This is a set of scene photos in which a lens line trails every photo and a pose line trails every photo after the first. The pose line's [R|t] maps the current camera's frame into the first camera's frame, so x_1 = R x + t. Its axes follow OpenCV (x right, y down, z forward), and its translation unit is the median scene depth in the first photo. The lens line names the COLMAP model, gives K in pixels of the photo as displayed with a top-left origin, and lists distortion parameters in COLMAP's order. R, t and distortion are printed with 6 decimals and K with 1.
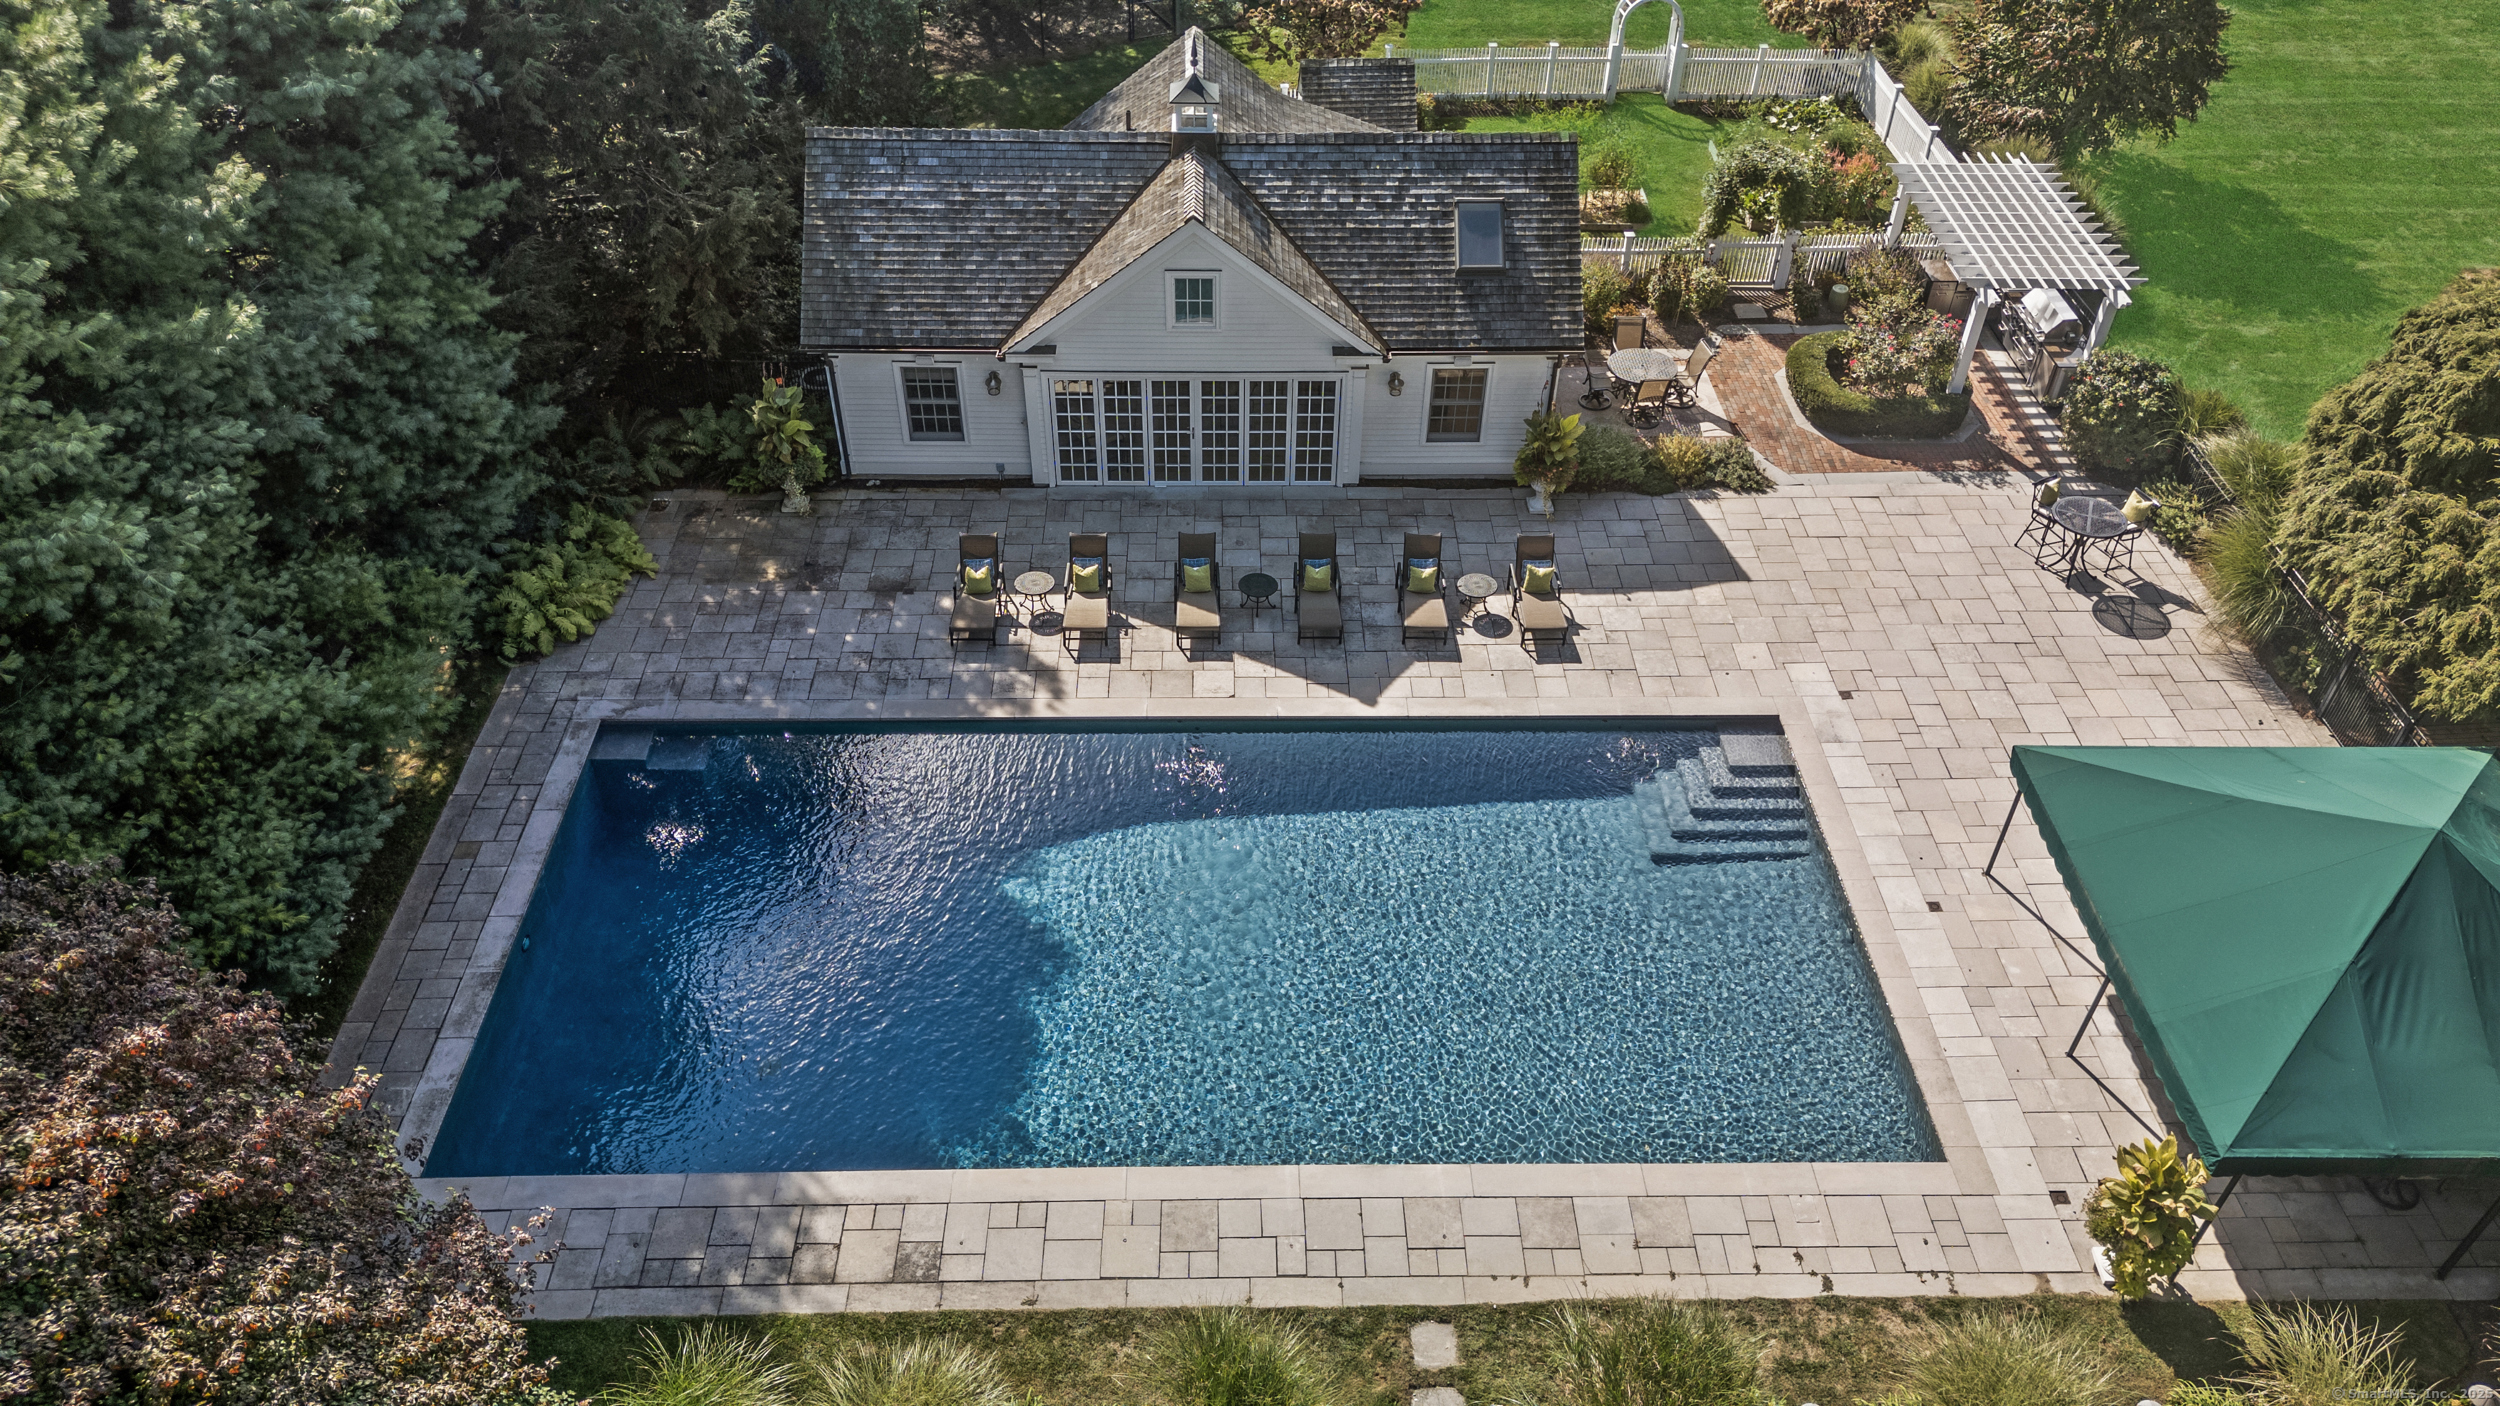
lens RADIAL K [[1797.7, 0, 1256.4], [0, 1797.7, 698.6], [0, 0, 1]] dist [0.059555, -0.001232]
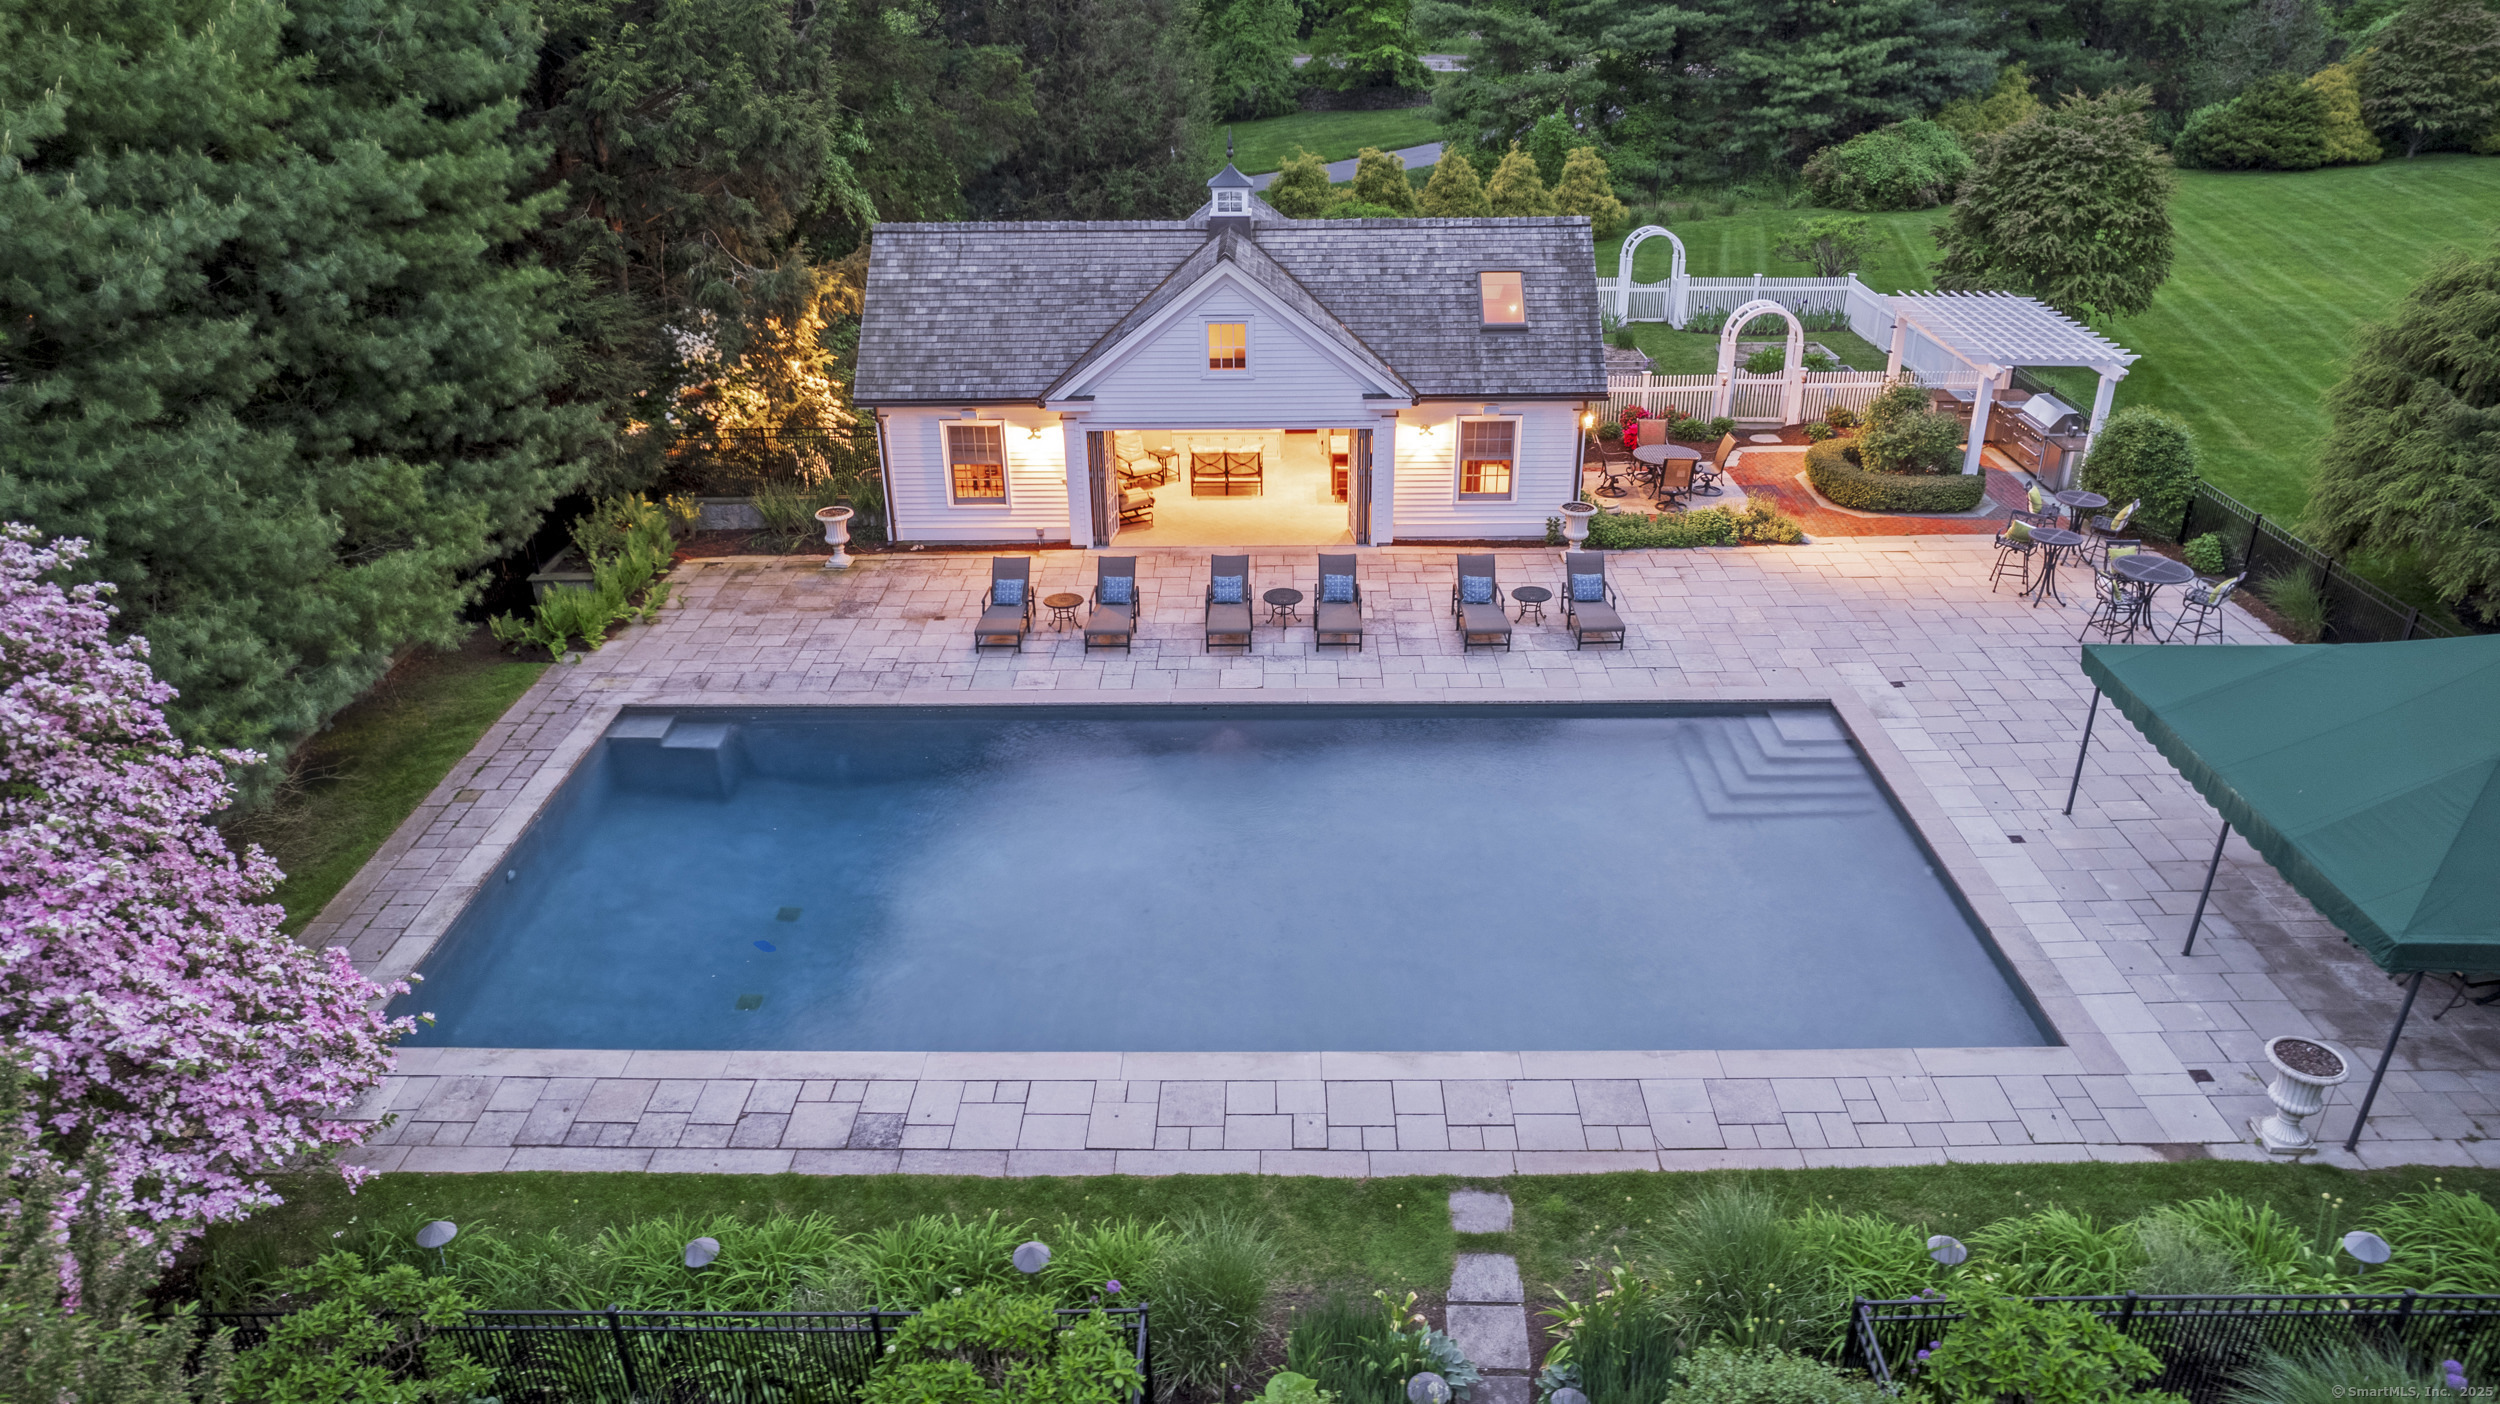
lens RADIAL K [[1630.1, 0, 1250.0], [0, 1630.1, 702.0], [0, 0, 1]] dist [-0.058018, 0.053970]
pose [[0.999088, -0.005788, -0.042294, 0.018759], [-0.004198, 0.972639, -0.232284, 0.220502], [0.042481, 0.232250, 0.971728, 0.159271]]
